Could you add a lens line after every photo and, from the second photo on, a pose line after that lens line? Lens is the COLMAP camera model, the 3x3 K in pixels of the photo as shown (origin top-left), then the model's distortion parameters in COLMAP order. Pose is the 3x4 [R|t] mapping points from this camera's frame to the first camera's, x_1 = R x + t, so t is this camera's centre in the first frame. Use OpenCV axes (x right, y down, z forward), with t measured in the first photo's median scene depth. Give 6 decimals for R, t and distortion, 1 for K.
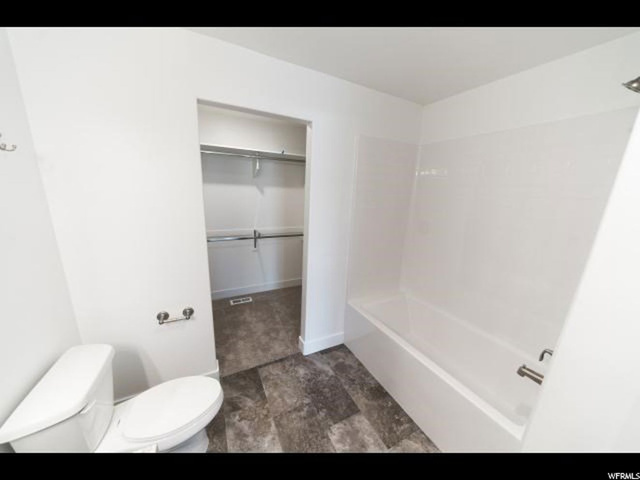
lens RADIAL K [[221.6, 0, 320.0], [0, 221.6, 243.0], [0, 0, 1]] dist [0.000558, 0.000121]
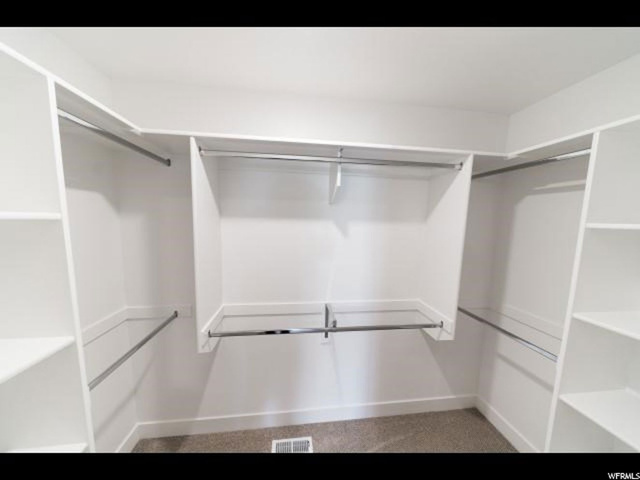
lens RADIAL K [[221.6, 0, 320.0], [0, 221.6, 243.0], [0, 0, 1]] dist [0.000558, 0.000121]
pose [[0.941432, 0.018299, -0.336706, -0.141412], [-0.057141, 0.992743, -0.105816, -0.145411], [0.332326, 0.118859, 0.935645, 0.504847]]
